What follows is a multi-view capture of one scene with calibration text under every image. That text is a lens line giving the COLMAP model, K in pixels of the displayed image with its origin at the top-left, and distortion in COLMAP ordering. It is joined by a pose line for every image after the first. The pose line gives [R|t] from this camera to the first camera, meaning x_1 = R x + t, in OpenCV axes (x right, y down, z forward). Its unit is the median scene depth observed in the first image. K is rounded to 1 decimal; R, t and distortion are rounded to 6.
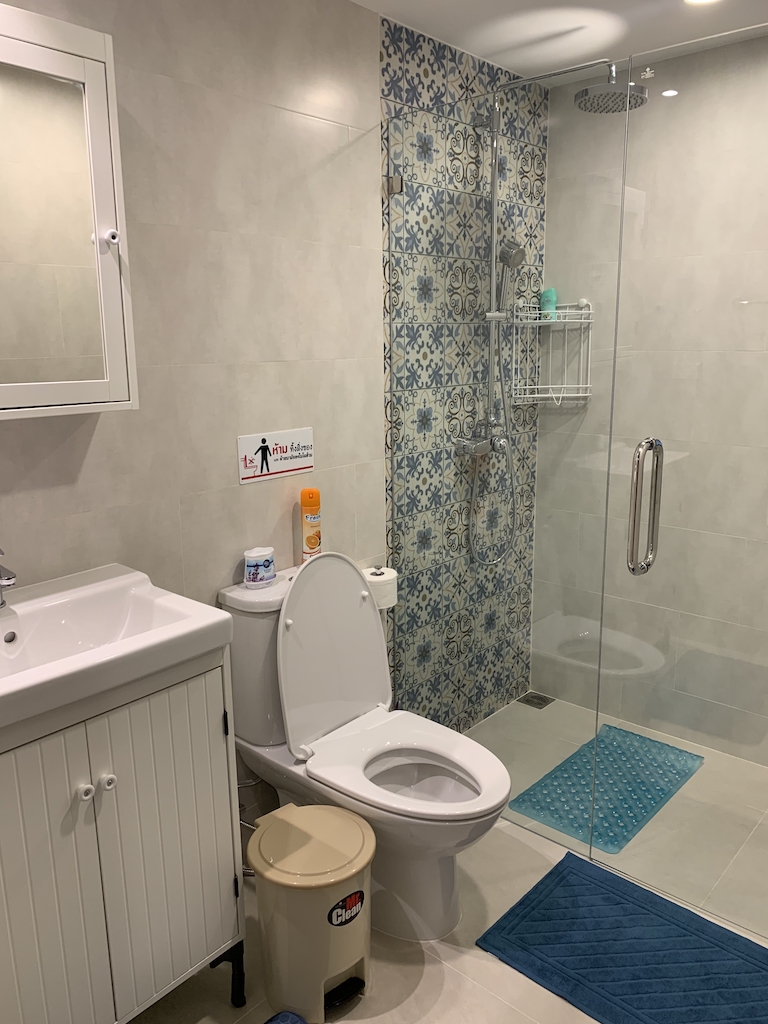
lens RADIAL K [[785.4, 0, 385.0], [0, 785.4, 515.0], [0, 0, 1]] dist [0.050164, -0.065018]
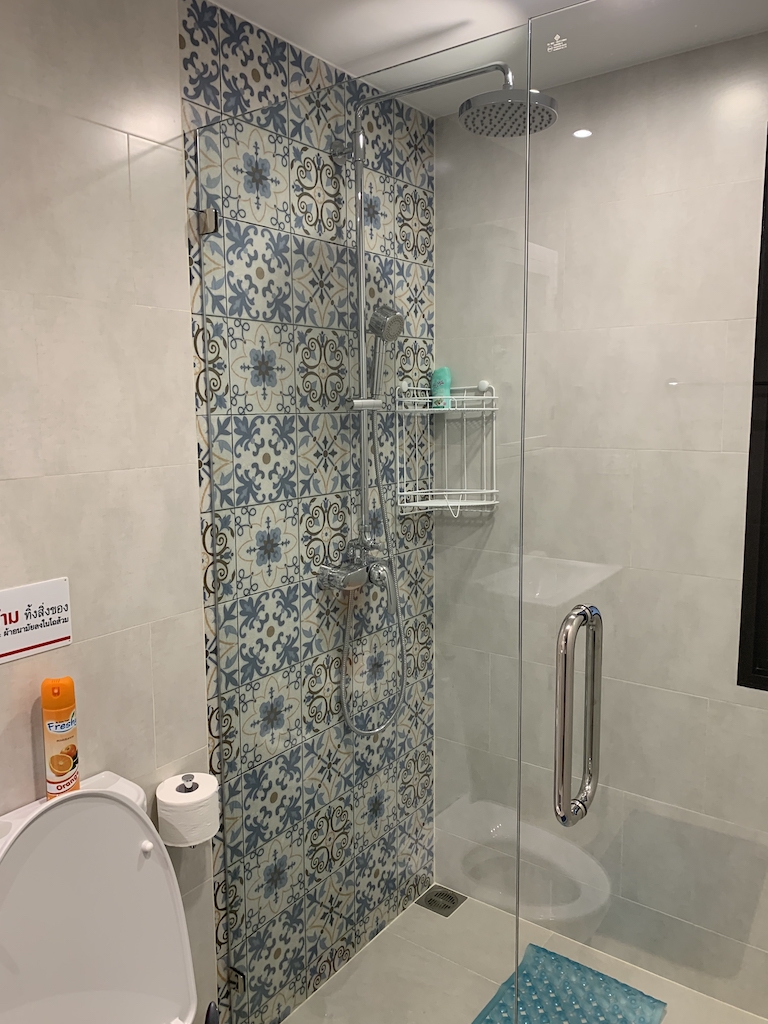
lens RADIAL K [[785.4, 0, 378.1], [0, 785.4, 515.0], [0, 0, 1]] dist [0.050164, -0.065018]
pose [[0.996416, -0.010070, 0.083981, 0.087717], [0.017209, 0.996257, -0.084715, -0.085409], [-0.082813, 0.085857, 0.992860, 0.276048]]
